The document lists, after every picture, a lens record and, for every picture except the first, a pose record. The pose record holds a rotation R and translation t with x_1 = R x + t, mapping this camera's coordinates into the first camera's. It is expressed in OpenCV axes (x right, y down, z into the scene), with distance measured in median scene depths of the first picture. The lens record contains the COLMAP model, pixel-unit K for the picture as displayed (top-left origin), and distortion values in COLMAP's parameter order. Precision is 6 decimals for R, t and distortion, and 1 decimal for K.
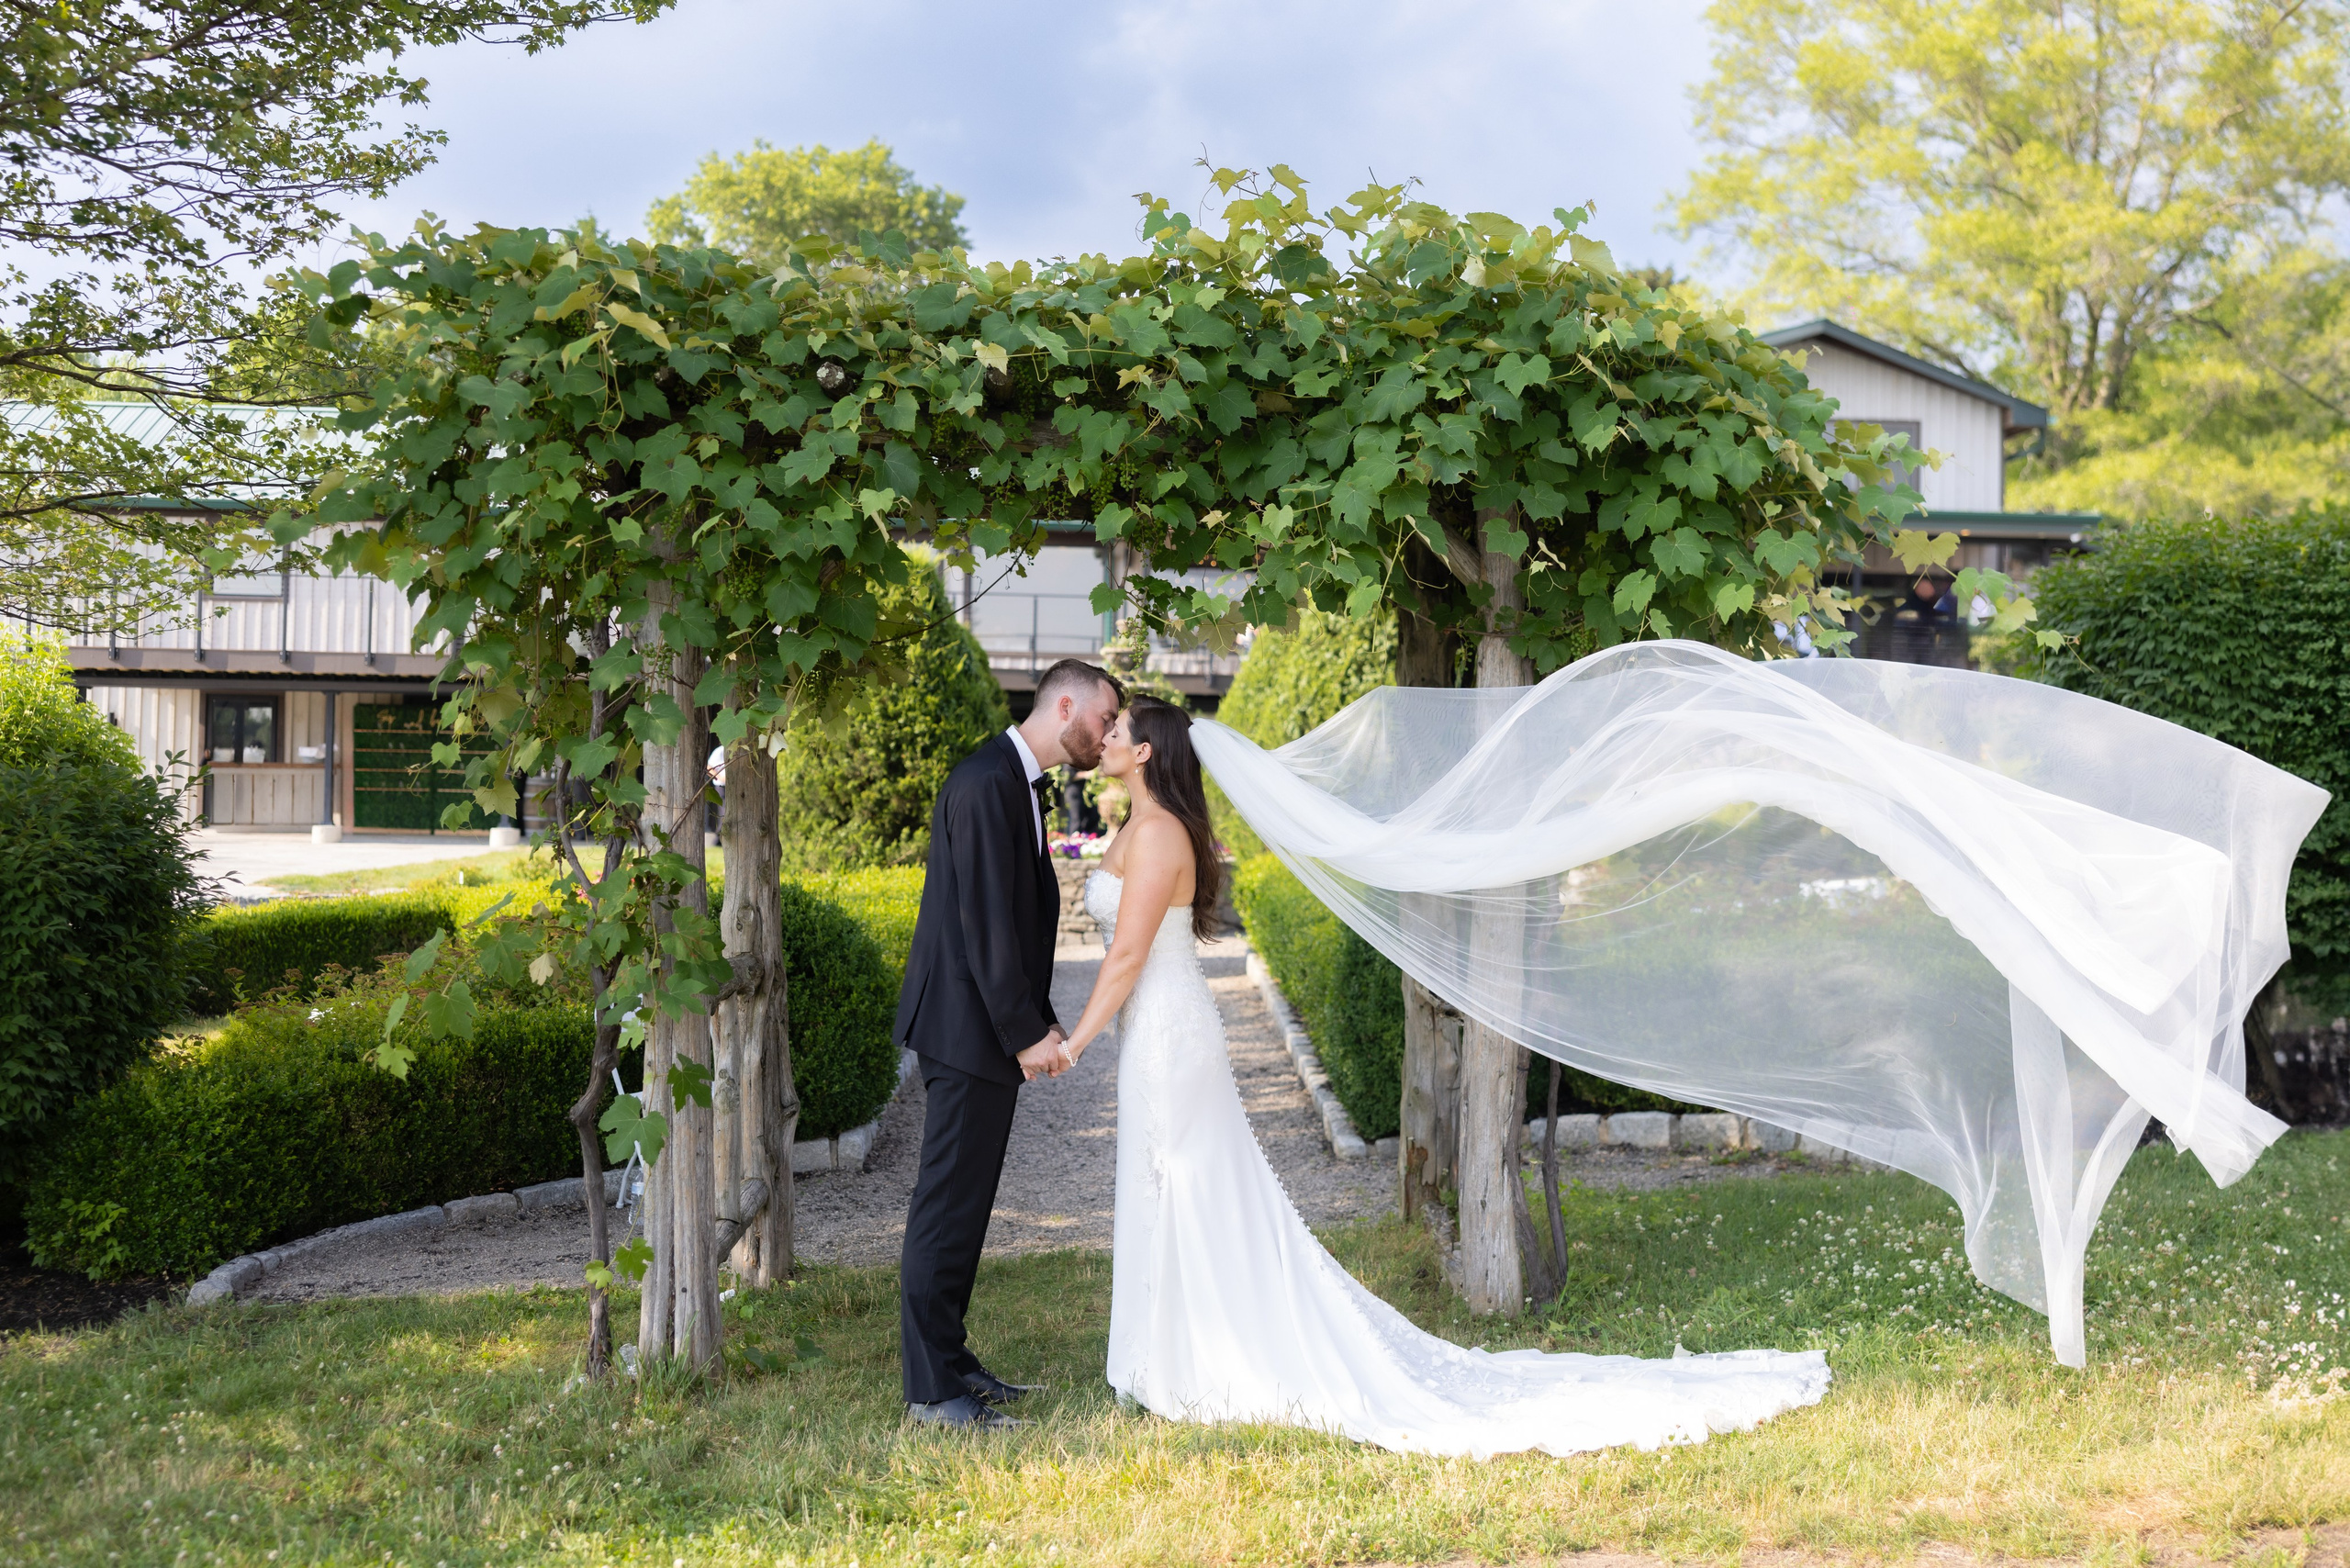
lens RADIAL K [[5924.4, 0, 1175.0], [0, 5924.4, 784.0], [0, 0, 1]] dist [0.293925, 0.469058]
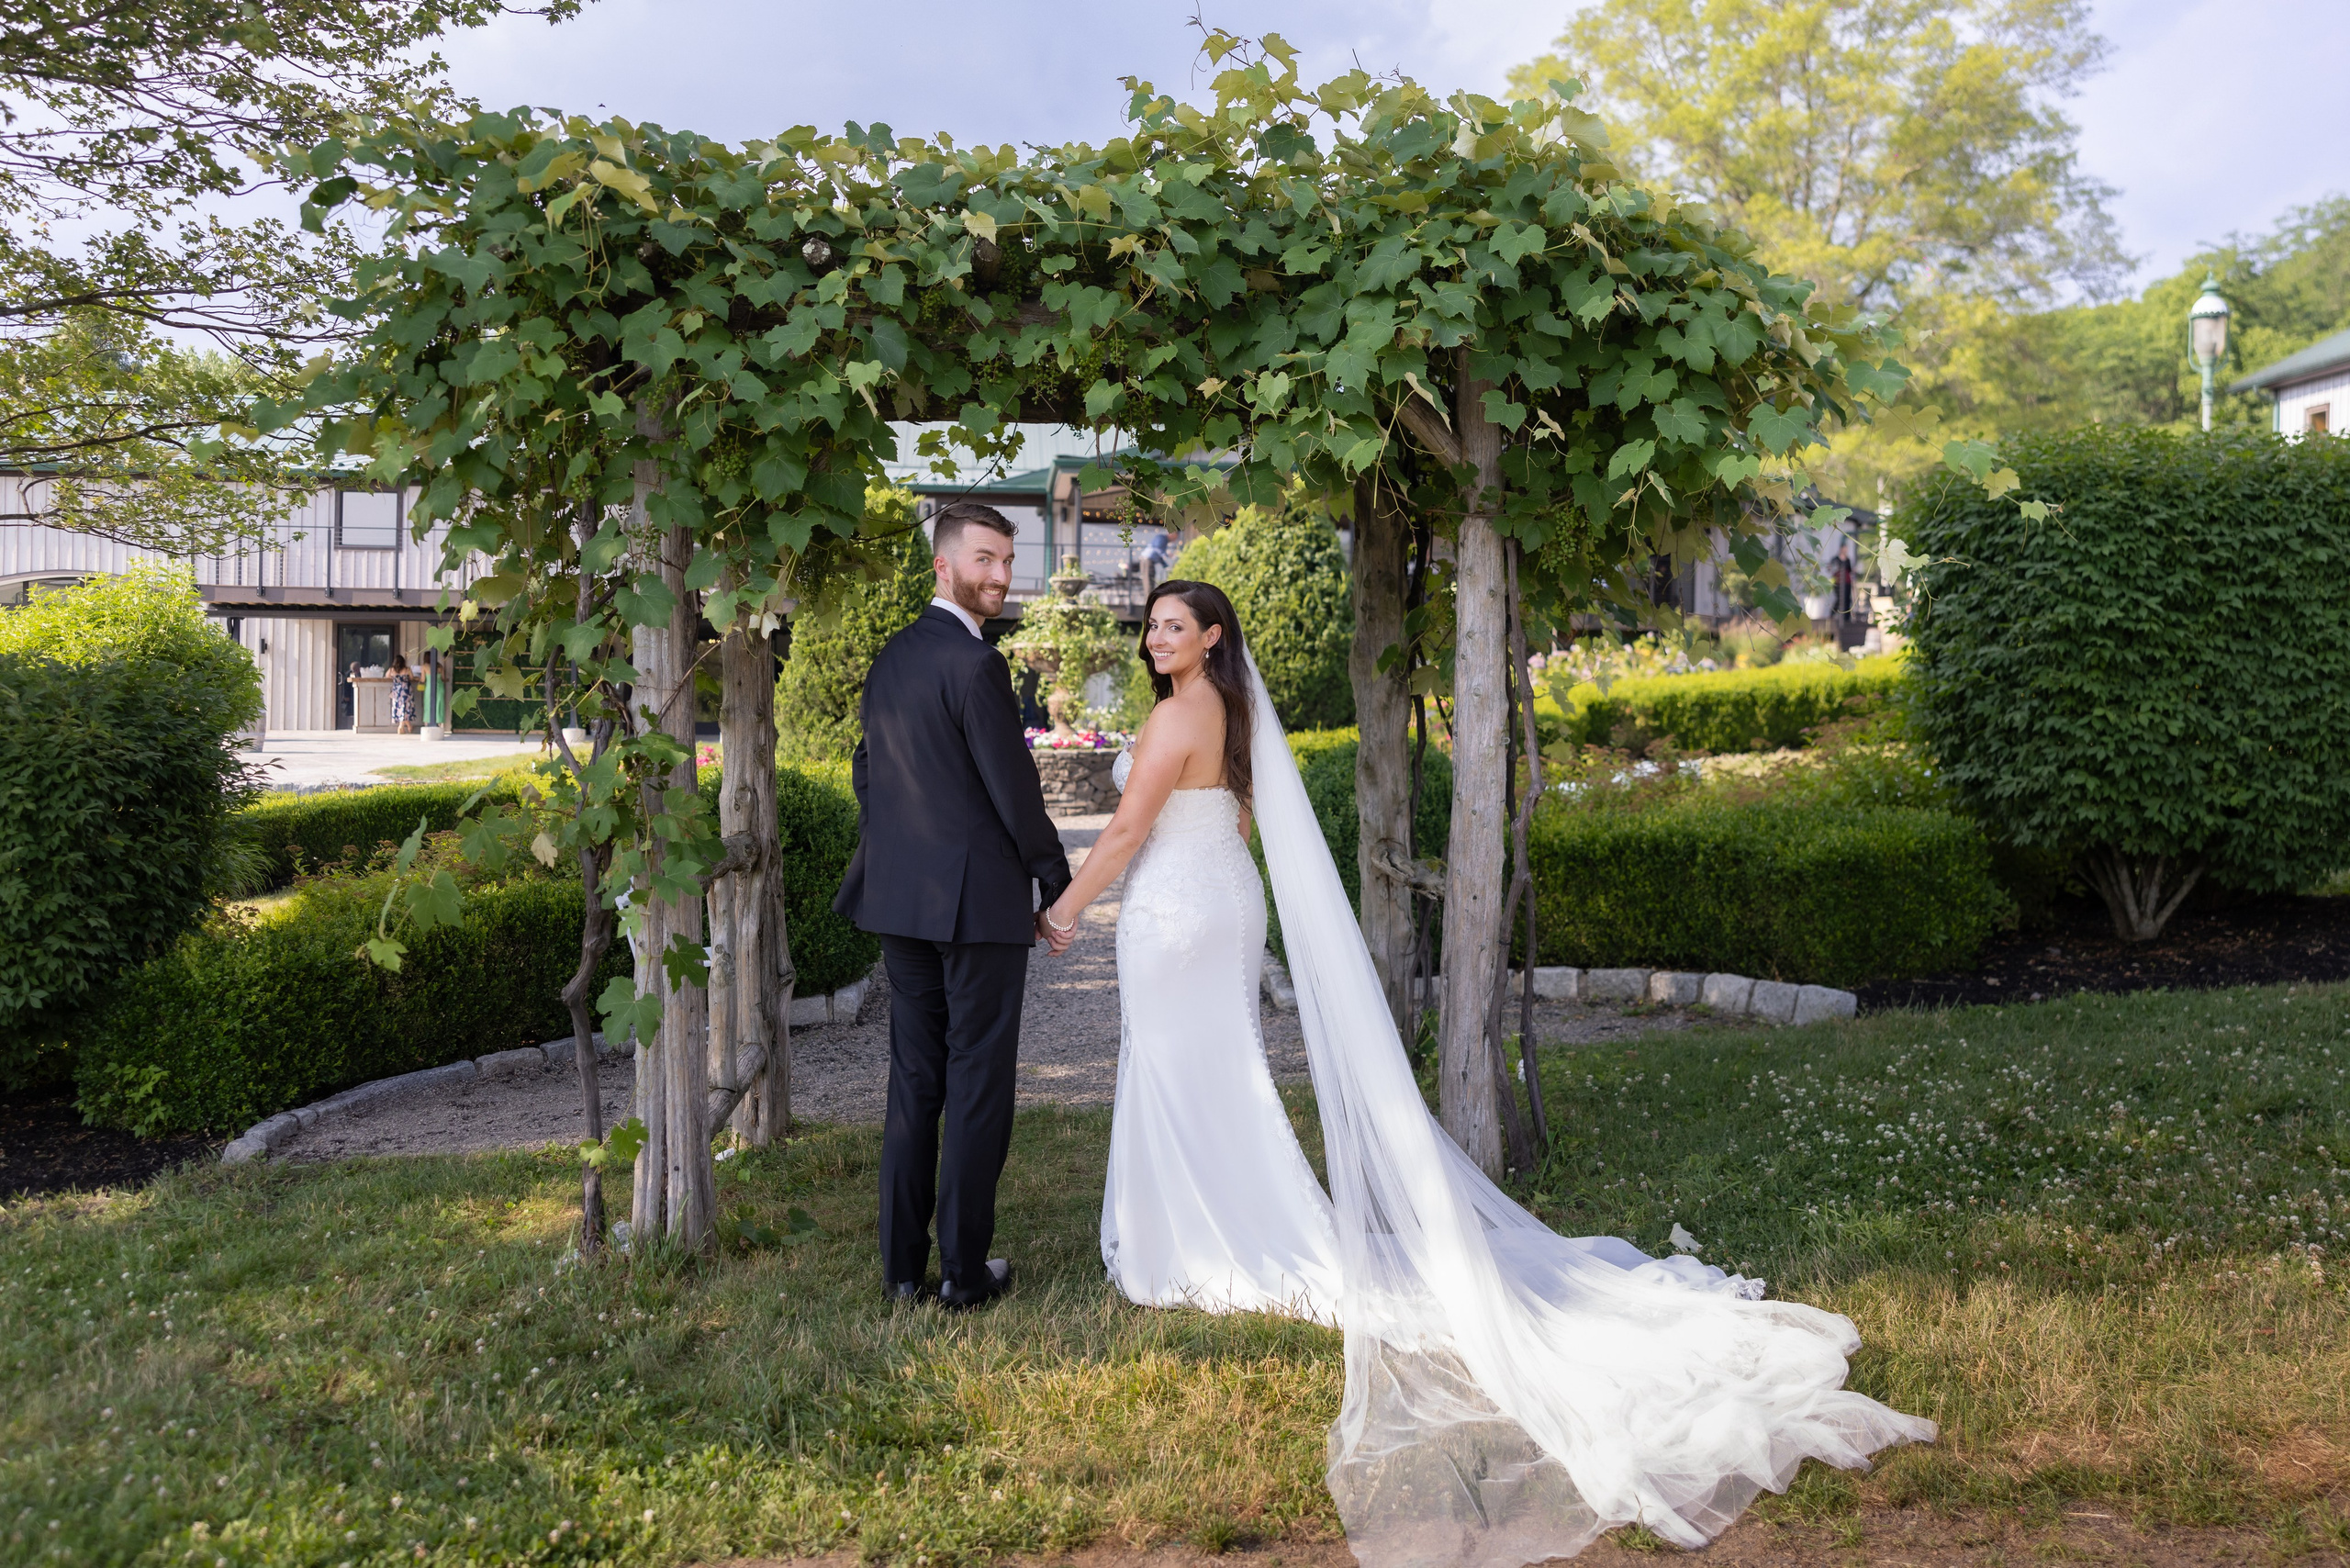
lens RADIAL K [[3385.0, 0, 1179.2], [0, 3385.0, 725.9], [0, 0, 1]] dist [0.095577, 0.025473]
pose [[0.999143, -0.004829, 0.041100, -0.019575], [0.004752, 0.999987, 0.001974, 0.008902], [-0.041109, -0.001777, 0.999153, 0.397860]]
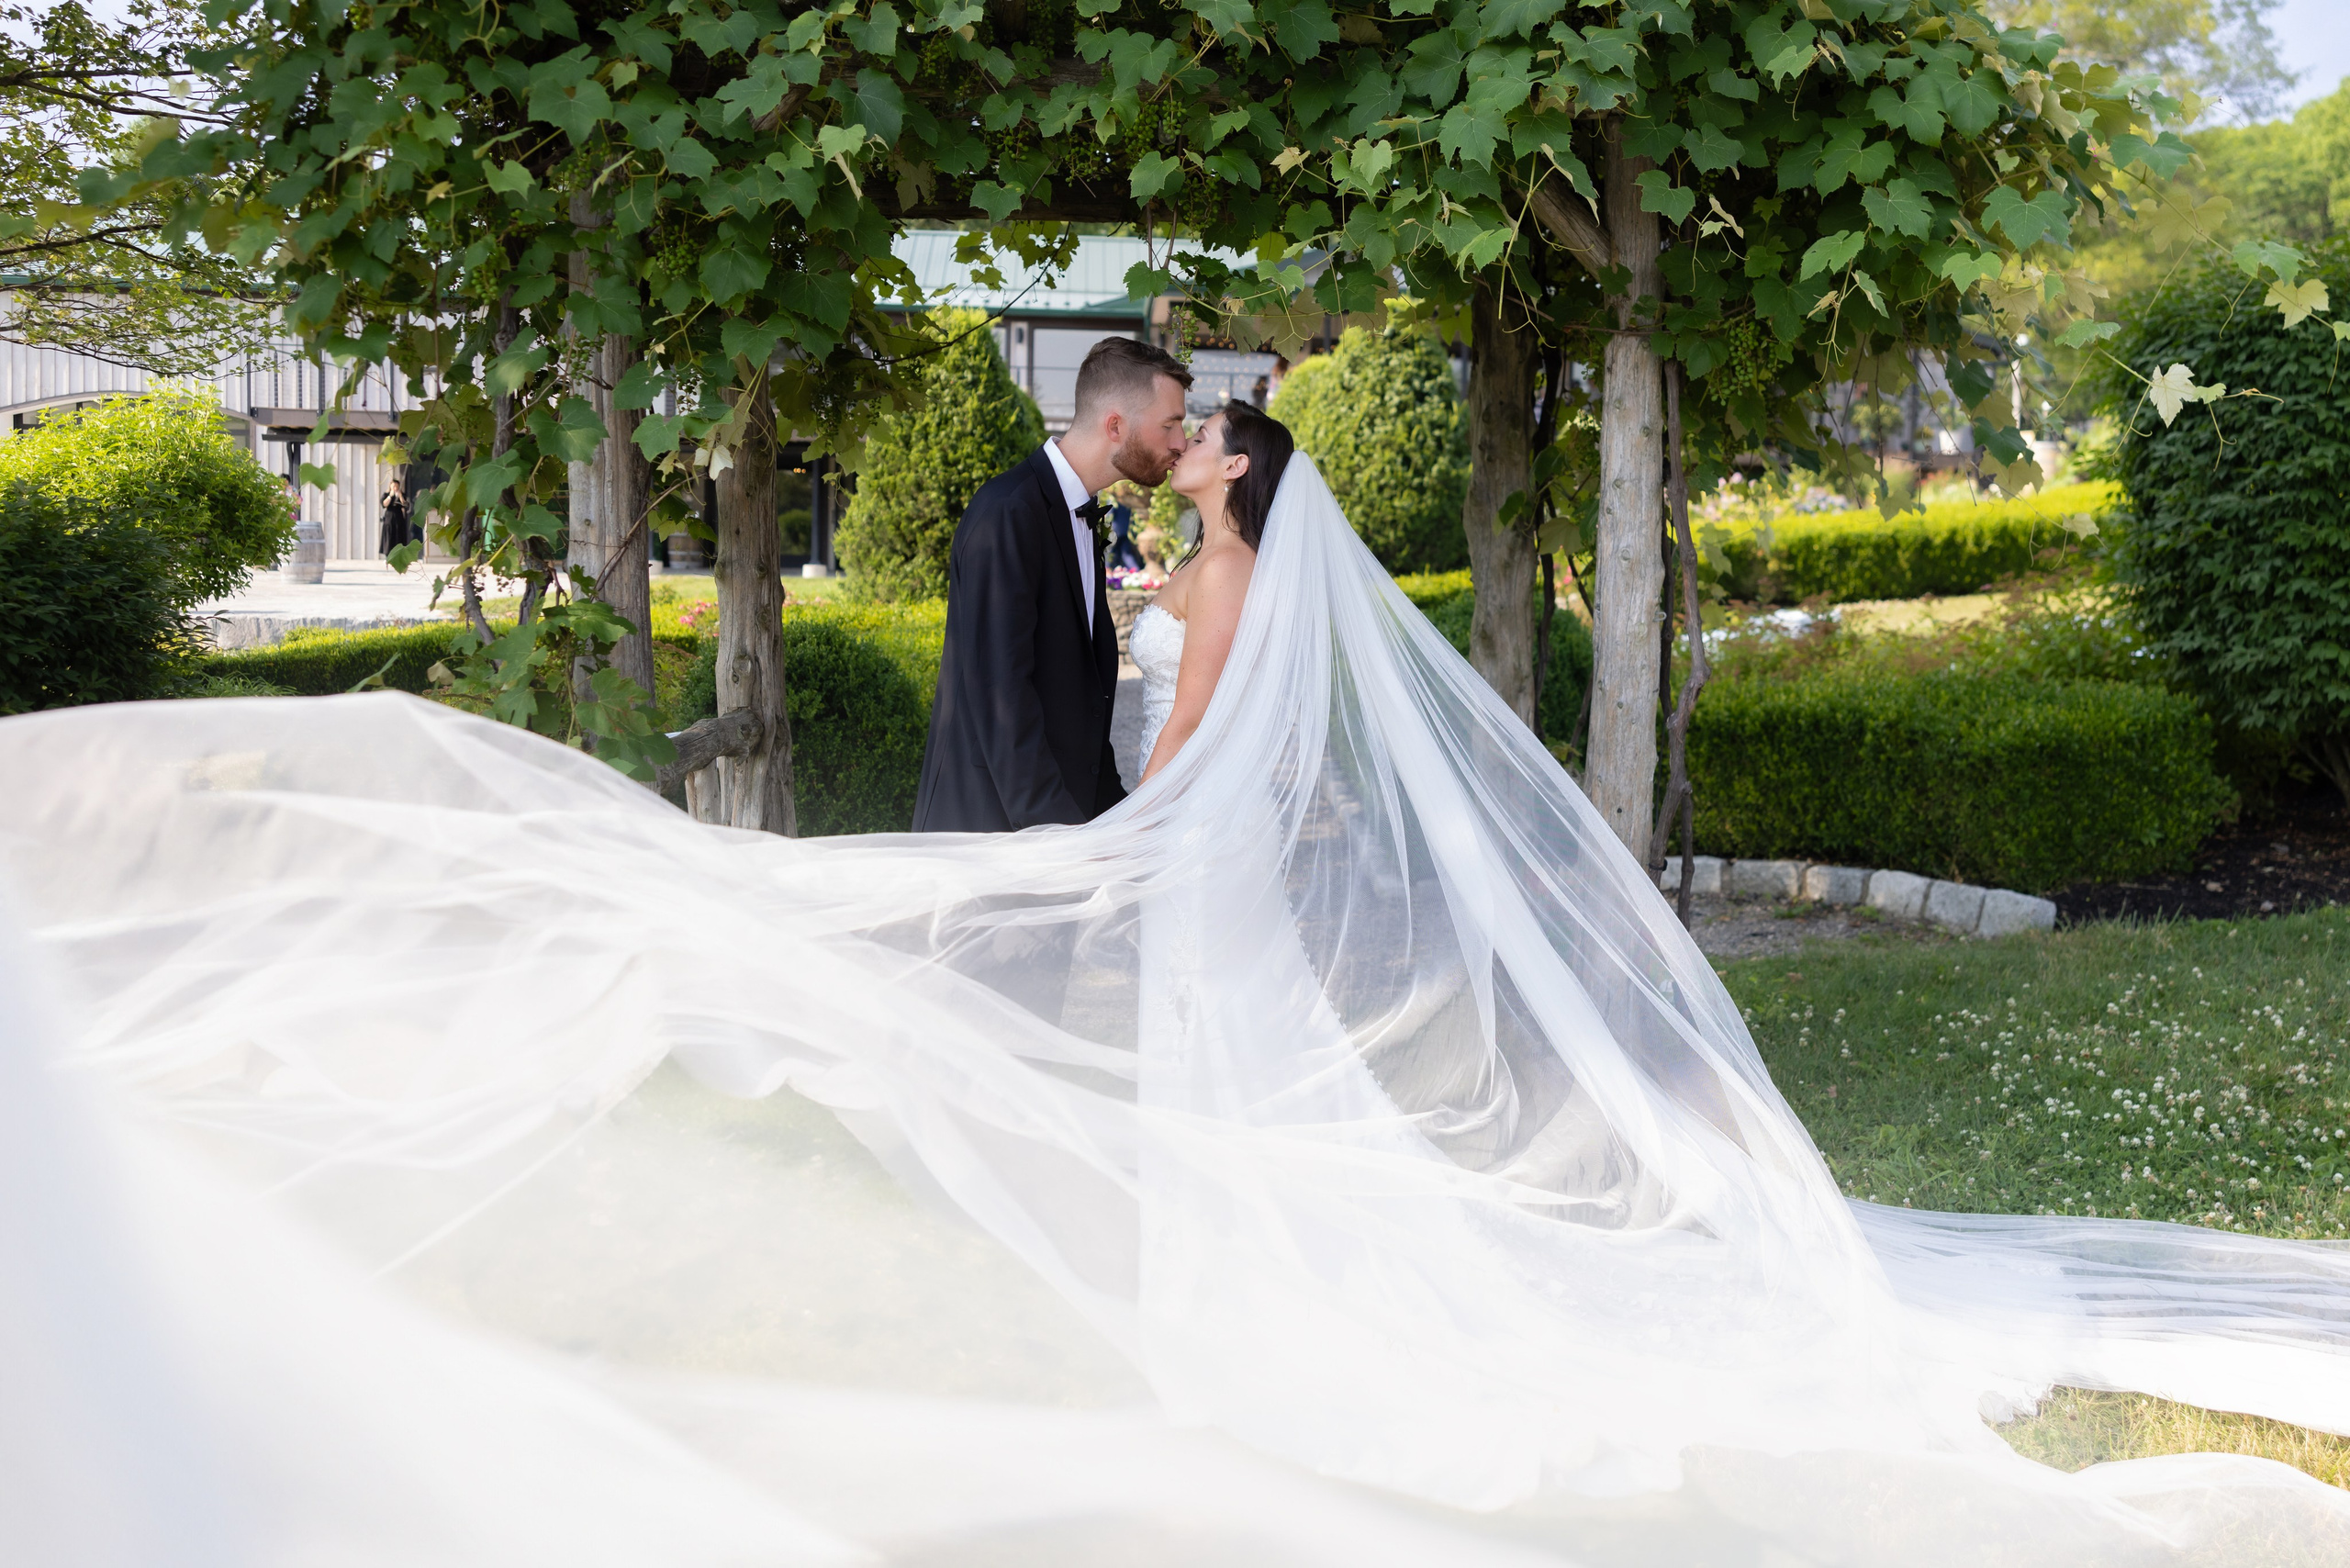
lens RADIAL K [[3011.9, 0, 1260.6], [0, 3011.9, 662.5], [0, 0, 1]] dist [0.091212, -0.062491]
pose [[0.999630, 0.000578, 0.027202, -0.006649], [-0.001750, 0.999070, 0.043073, 0.001938], [-0.027151, -0.043104, 0.998702, 0.554492]]
